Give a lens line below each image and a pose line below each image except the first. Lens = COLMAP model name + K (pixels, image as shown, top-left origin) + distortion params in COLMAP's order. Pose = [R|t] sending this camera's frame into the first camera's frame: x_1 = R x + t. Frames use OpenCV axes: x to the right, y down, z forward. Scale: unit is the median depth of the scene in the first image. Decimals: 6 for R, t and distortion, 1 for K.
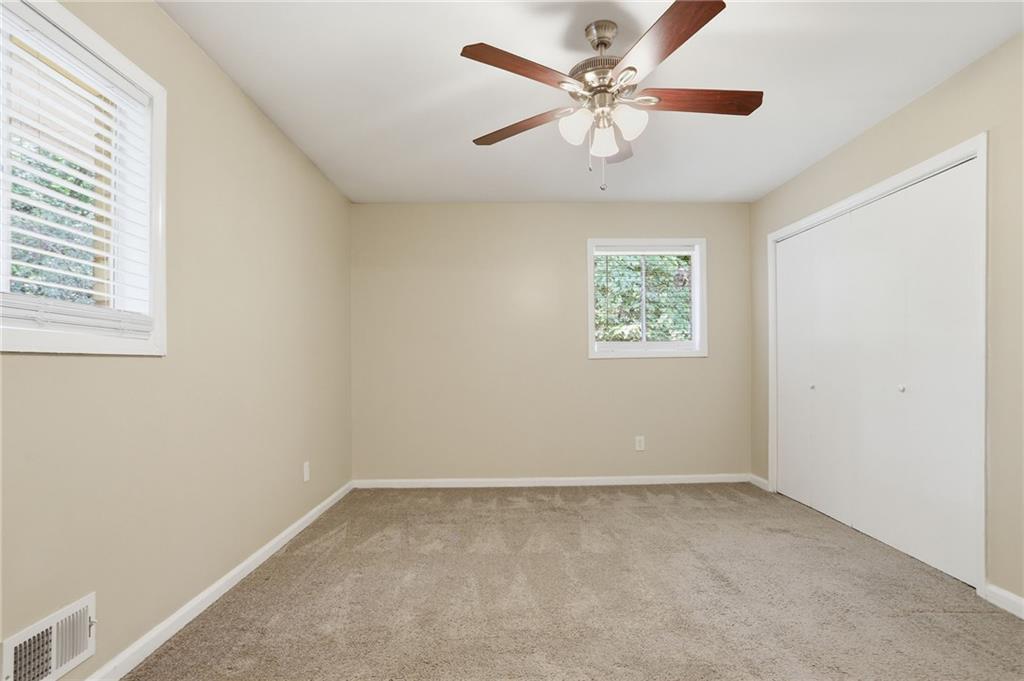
lens RADIAL K [[522.9, 0, 511.7], [0, 522.9, 359.2], [0, 0, 1]] dist [-0.003765, 0.000233]
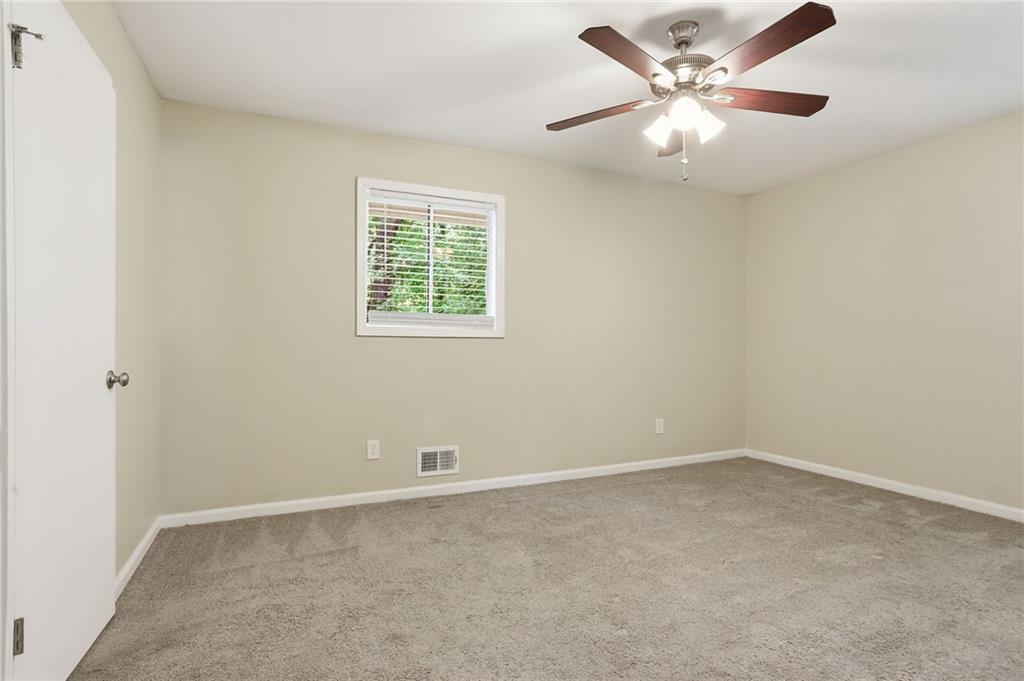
lens RADIAL K [[503.2, 0, 513.3], [0, 503.2, 337.2], [0, 0, 1]] dist [-0.049596, 0.028354]
pose [[0.412293, -0.002029, -0.911049, 0.625304], [0.001438, 0.999998, -0.001576, -0.001902], [0.911050, -0.000661, 0.412295, 0.173689]]
